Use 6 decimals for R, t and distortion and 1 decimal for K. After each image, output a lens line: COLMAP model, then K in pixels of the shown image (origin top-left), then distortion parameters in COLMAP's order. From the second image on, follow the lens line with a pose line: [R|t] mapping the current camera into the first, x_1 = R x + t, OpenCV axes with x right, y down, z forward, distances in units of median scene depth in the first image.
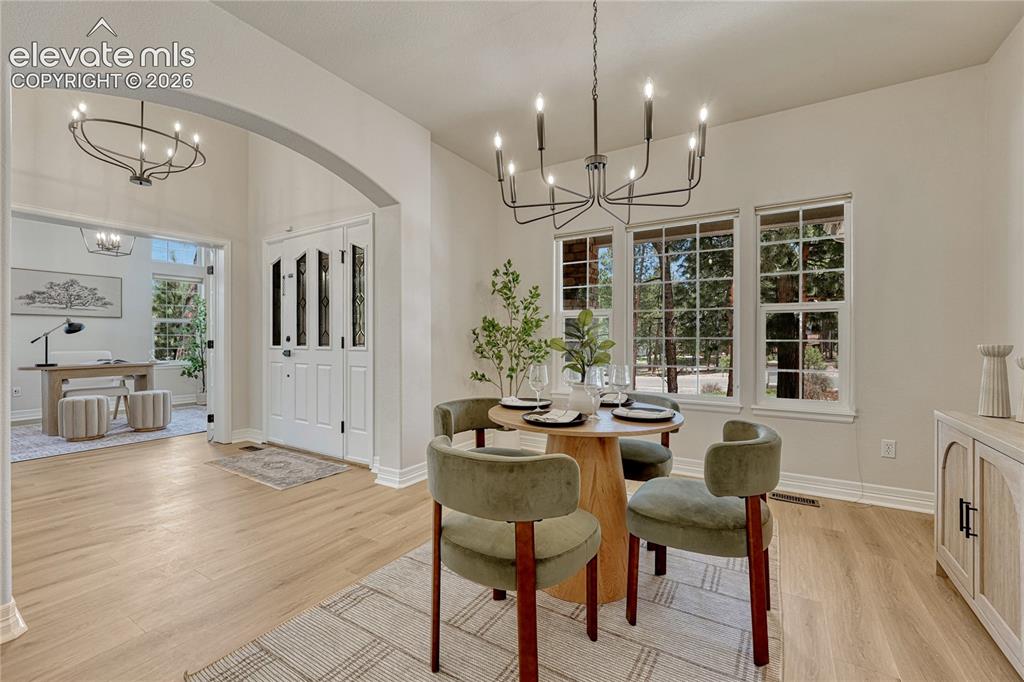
lens RADIAL K [[430.1, 0, 531.6], [0, 430.1, 340.0], [0, 0, 1]] dist [-0.012247, 0.000906]
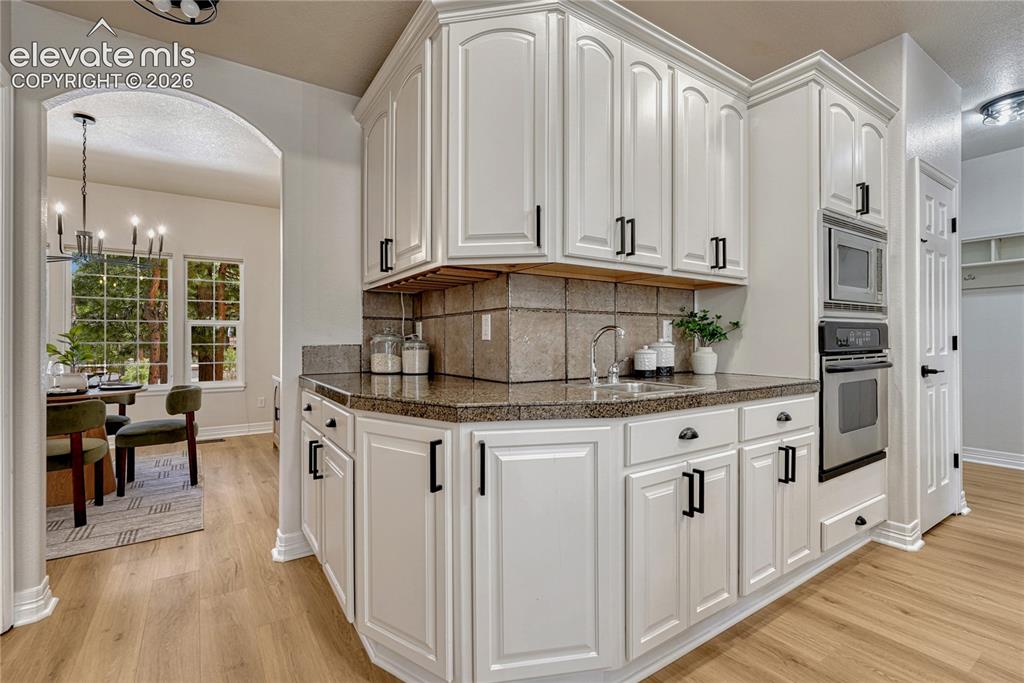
lens RADIAL K [[458.7, 0, 502.8], [0, 458.7, 342.8], [0, 0, 1]] dist [-0.021546, -0.000240]
pose [[0.442377, -0.002523, 0.896826, -0.343673], [0.001967, 0.999996, 0.001843, -0.002752], [-0.896827, 0.000949, 0.442380, -0.591775]]
